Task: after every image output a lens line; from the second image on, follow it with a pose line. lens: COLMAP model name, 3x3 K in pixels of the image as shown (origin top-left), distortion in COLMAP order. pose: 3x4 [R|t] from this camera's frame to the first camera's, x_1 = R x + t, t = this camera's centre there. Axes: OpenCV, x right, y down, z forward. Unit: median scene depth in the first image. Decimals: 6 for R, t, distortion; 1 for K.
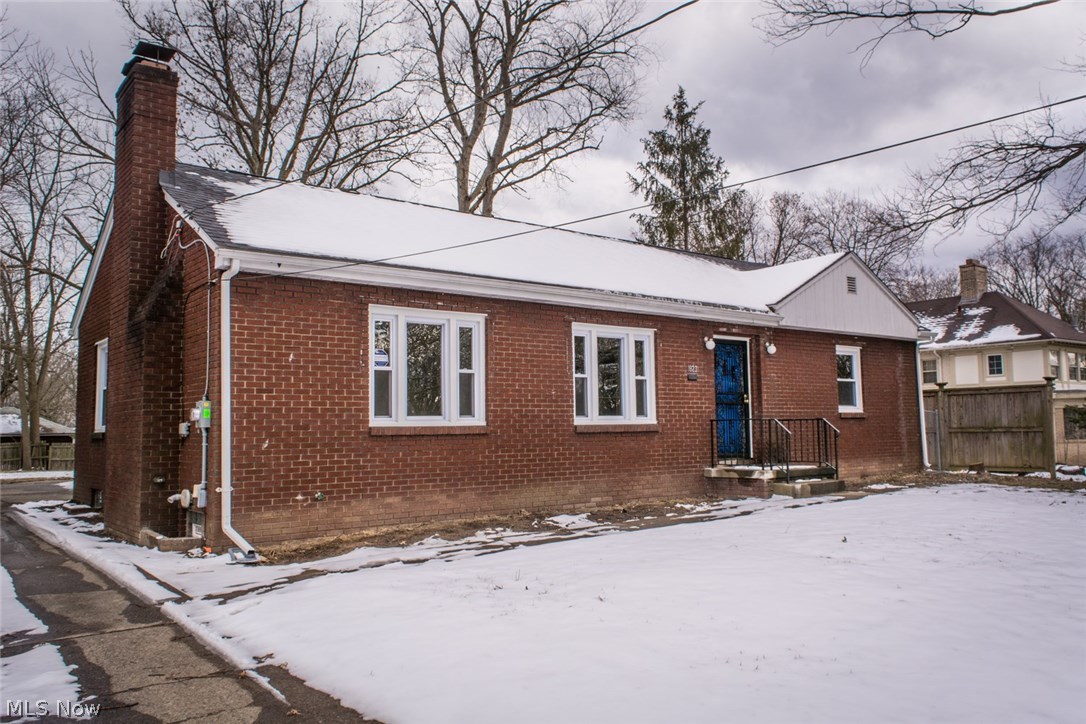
lens RADIAL K [[848.7, 0, 543.0], [0, 848.7, 362.0], [0, 0, 1]] dist [0.014048, 0.002604]
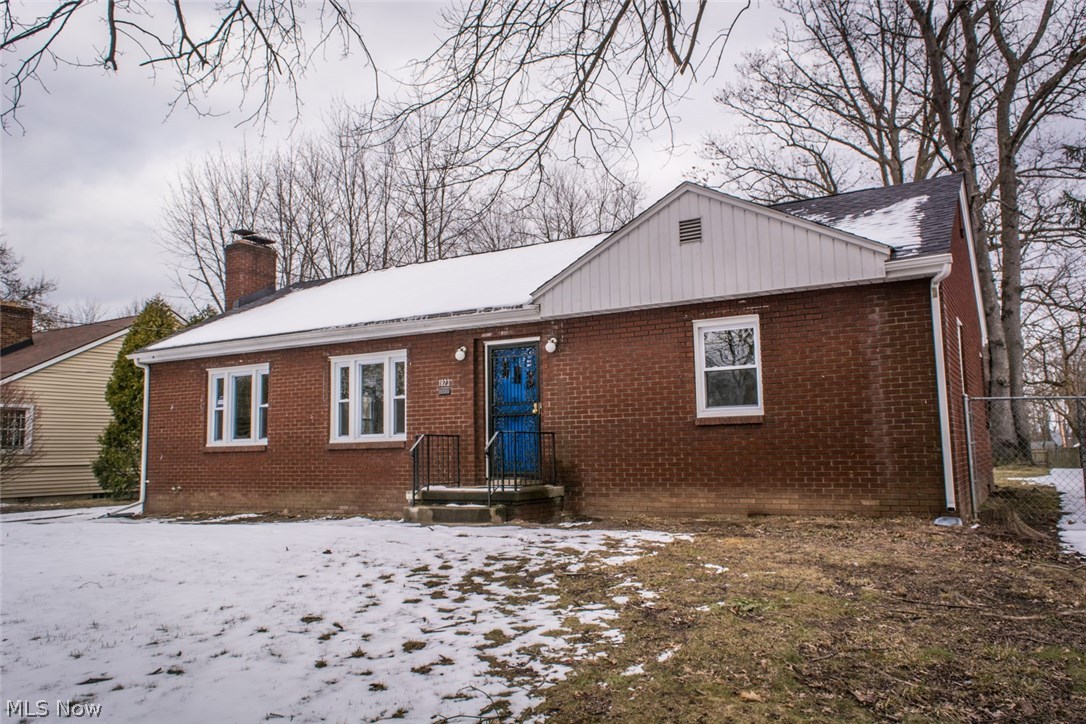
lens RADIAL K [[737.3, 0, 543.0], [0, 737.3, 362.0], [0, 0, 1]] dist [0.002549, 0.000464]
pose [[0.414879, -0.096321, -0.904764, 1.033631], [0.091451, 0.993760, -0.063861, 0.050678], [0.905269, -0.056247, 0.421099, 0.782929]]
